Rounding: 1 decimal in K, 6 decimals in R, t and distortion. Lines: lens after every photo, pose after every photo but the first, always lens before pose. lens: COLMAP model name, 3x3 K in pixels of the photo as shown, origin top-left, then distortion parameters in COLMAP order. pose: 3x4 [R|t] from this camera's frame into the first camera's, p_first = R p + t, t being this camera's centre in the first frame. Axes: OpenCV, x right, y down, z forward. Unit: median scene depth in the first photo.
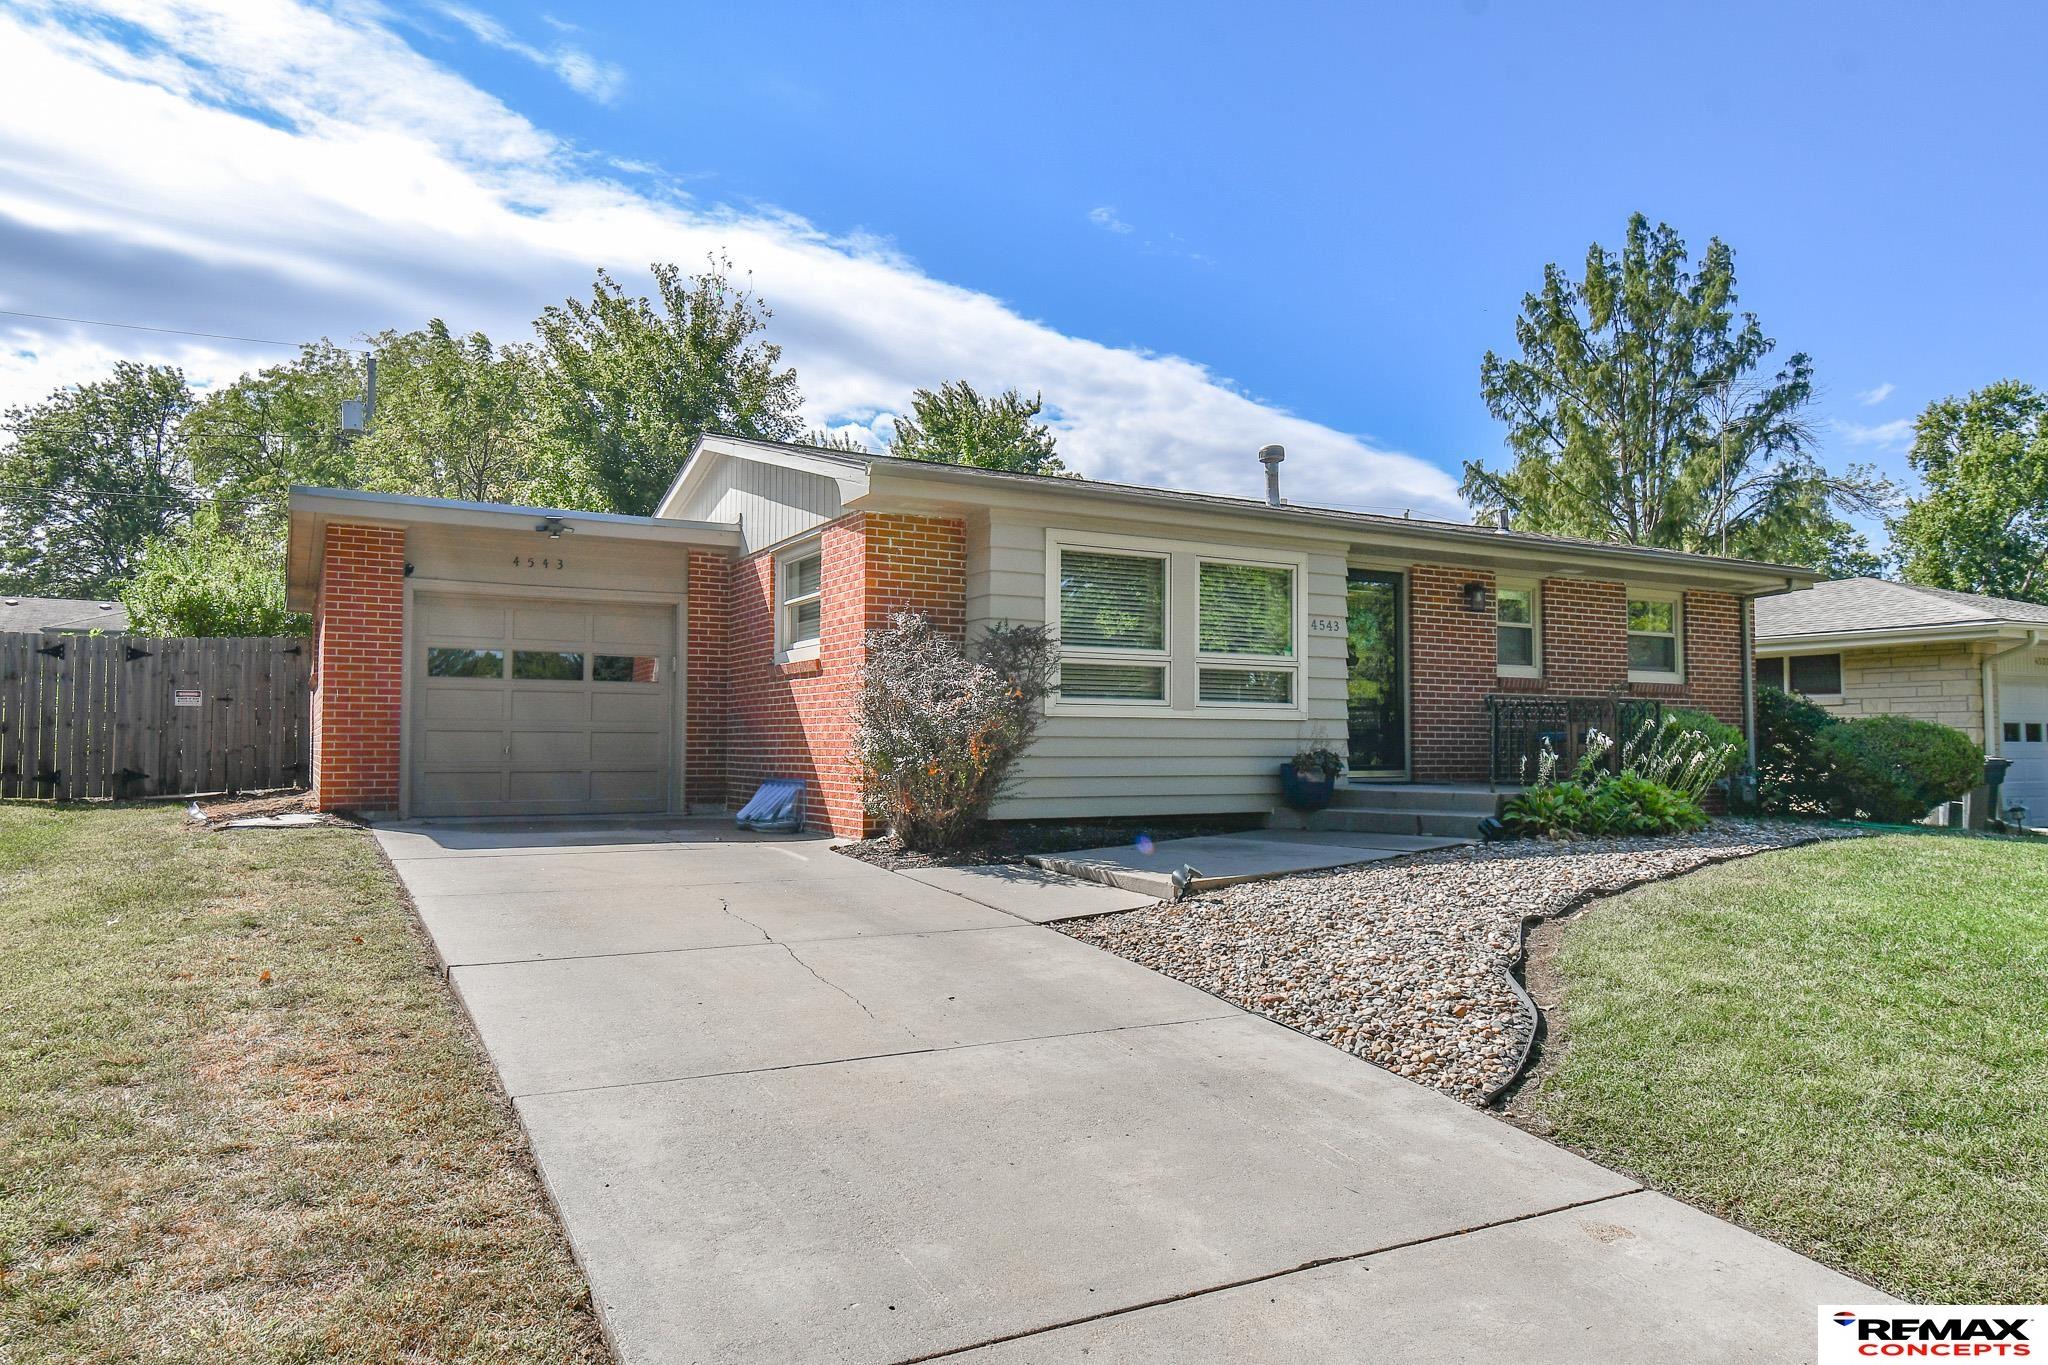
lens RADIAL K [[1308.1, 0, 1014.2], [0, 1308.1, 677.8], [0, 0, 1]] dist [0.040892, -0.000514]
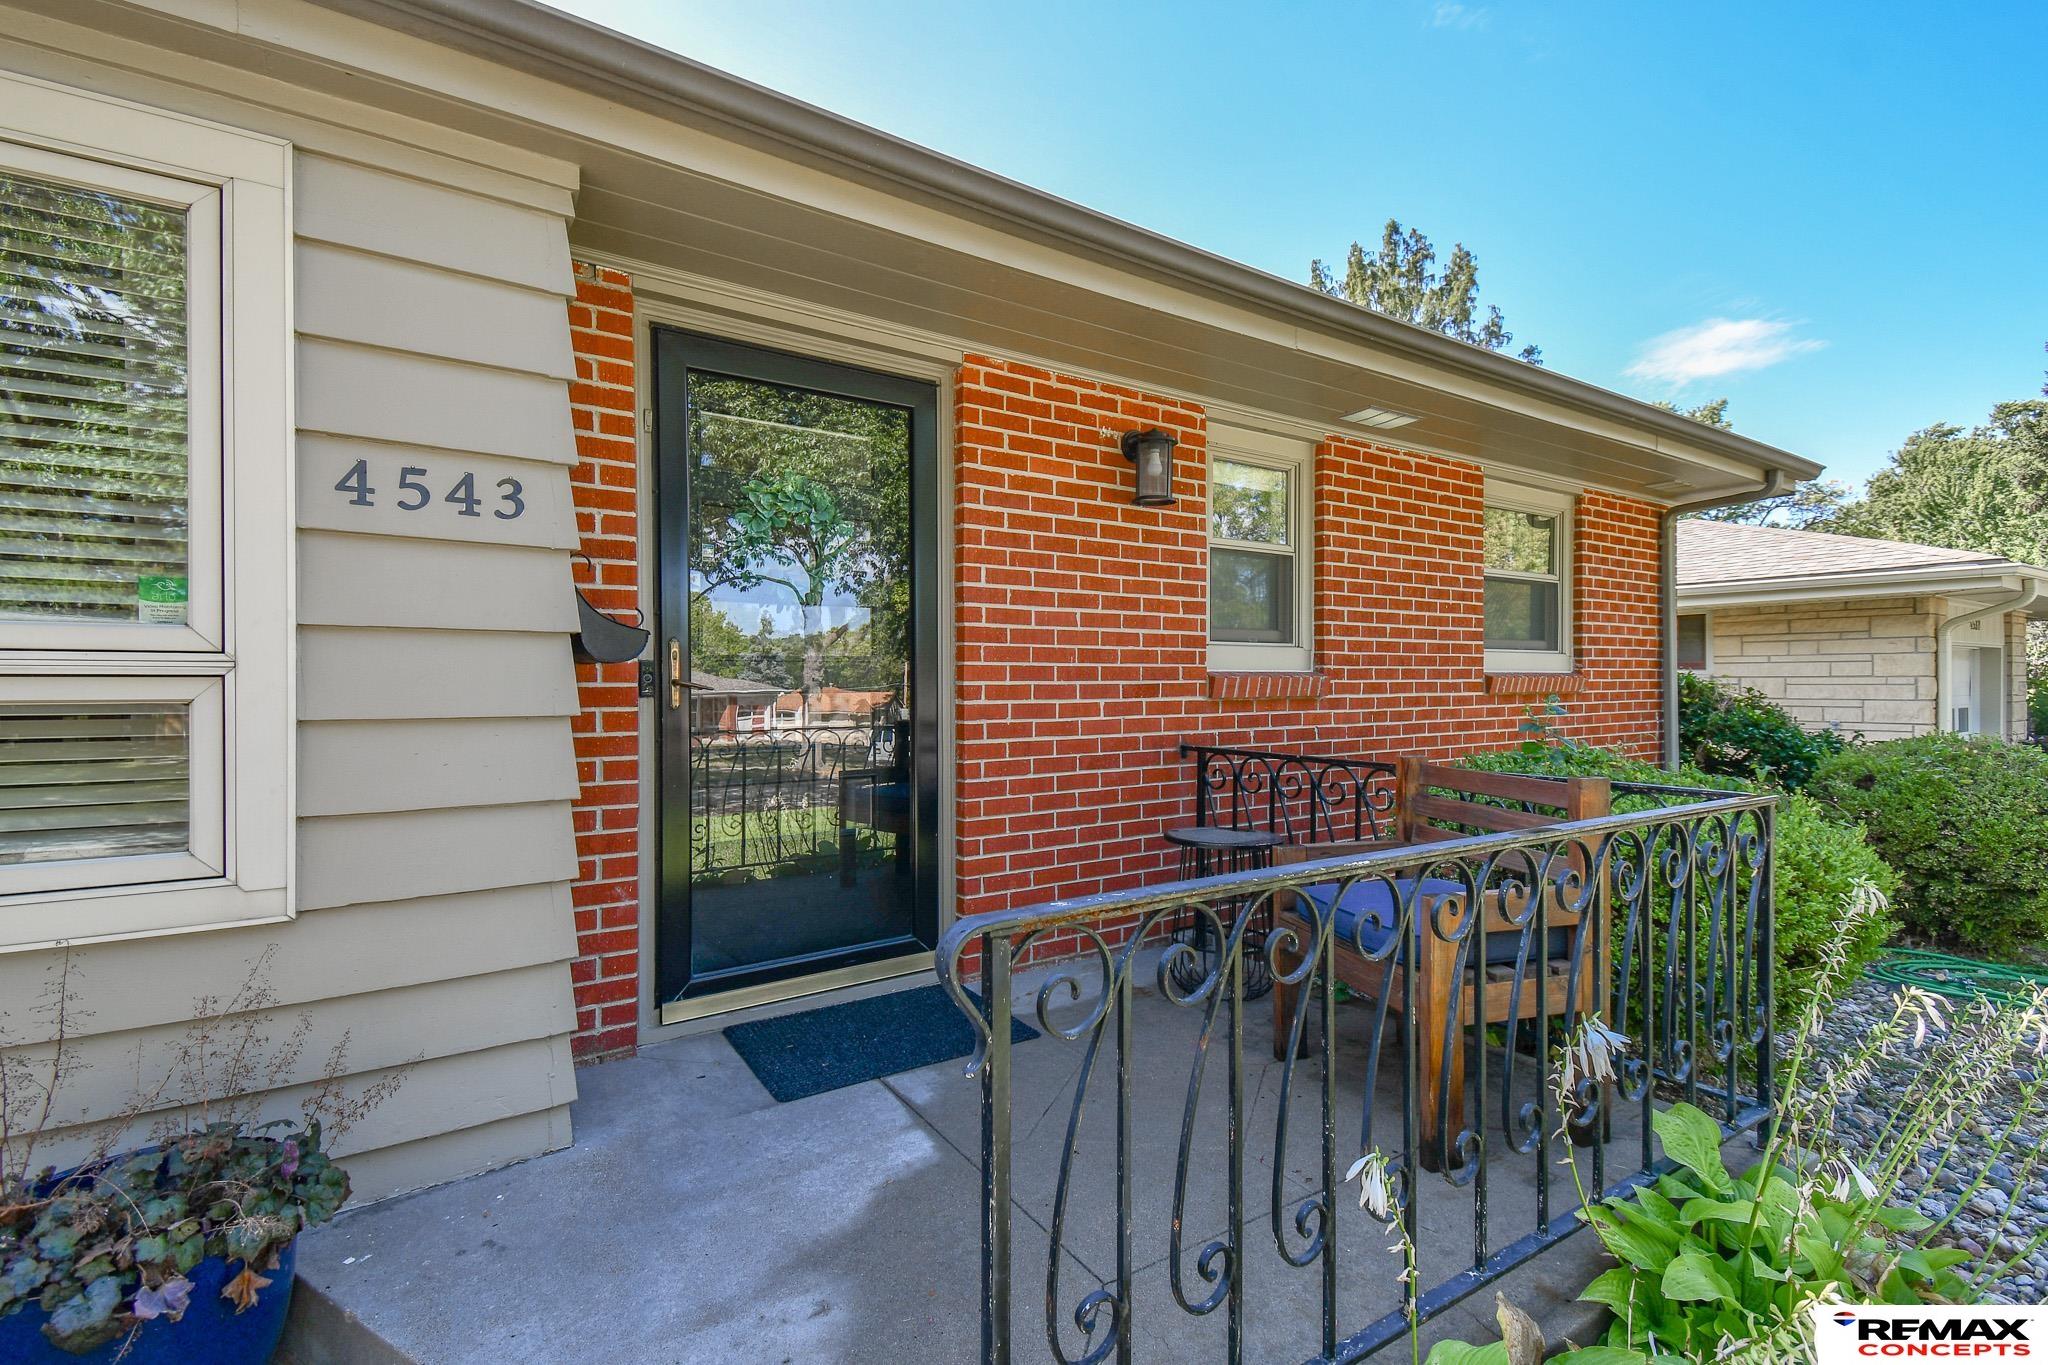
lens RADIAL K [[913.5, 0, 1020.4], [0, 913.5, 687.4], [0, 0, 1]] dist [0.048124, -0.024548]
pose [[0.996443, -0.007676, 0.083919, 0.278739], [0.002718, 0.998252, 0.059037, -0.012645], [-0.084225, -0.058599, 0.994722, 0.705717]]
